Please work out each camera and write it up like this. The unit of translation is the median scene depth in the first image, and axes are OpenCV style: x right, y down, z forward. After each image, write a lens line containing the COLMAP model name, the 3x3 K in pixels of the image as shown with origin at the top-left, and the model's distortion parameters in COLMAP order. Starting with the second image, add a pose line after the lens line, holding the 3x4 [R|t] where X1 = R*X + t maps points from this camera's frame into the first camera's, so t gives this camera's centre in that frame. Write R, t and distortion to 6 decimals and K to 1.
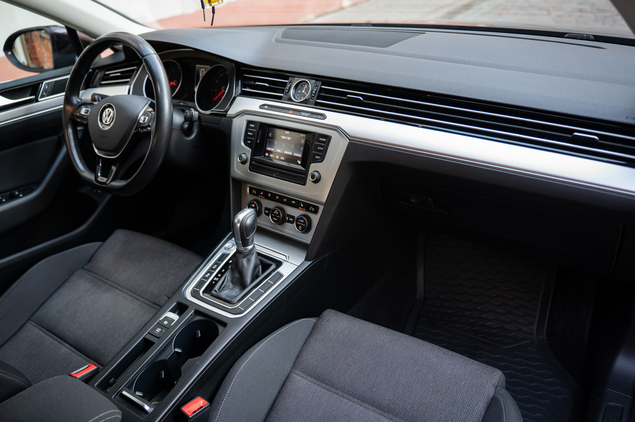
lens RADIAL K [[508.4, 0, 320.1], [0, 508.4, 211.4], [0, 0, 1]] dist [0.012925, 0.003233]
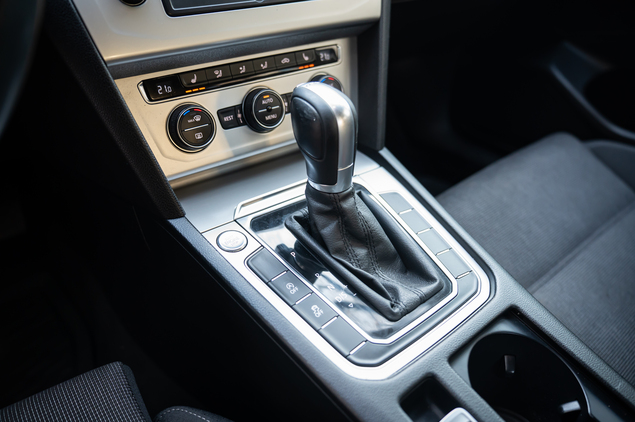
lens RADIAL K [[508.4, 0, 314.4], [0, 508.4, 208.7], [0, 0, 1]] dist [0.012925, 0.003233]
pose [[0.262712, -0.466737, 0.844476, -0.488412], [0.411124, 0.845941, 0.339648, -0.050466], [-0.872903, 0.257955, 0.414126, 0.861818]]
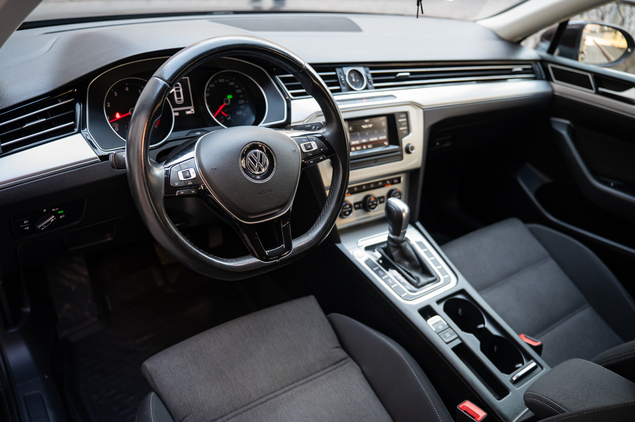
lens RADIAL K [[508.4, 0, 323.8], [0, 508.4, 209.9], [0, 0, 1]] dist [0.012925, 0.003233]
pose [[0.326043, -0.367619, 0.870949, -1.068381], [0.342181, 0.904716, 0.253775, -0.286870], [-0.881253, 0.215281, 0.420769, 0.695401]]
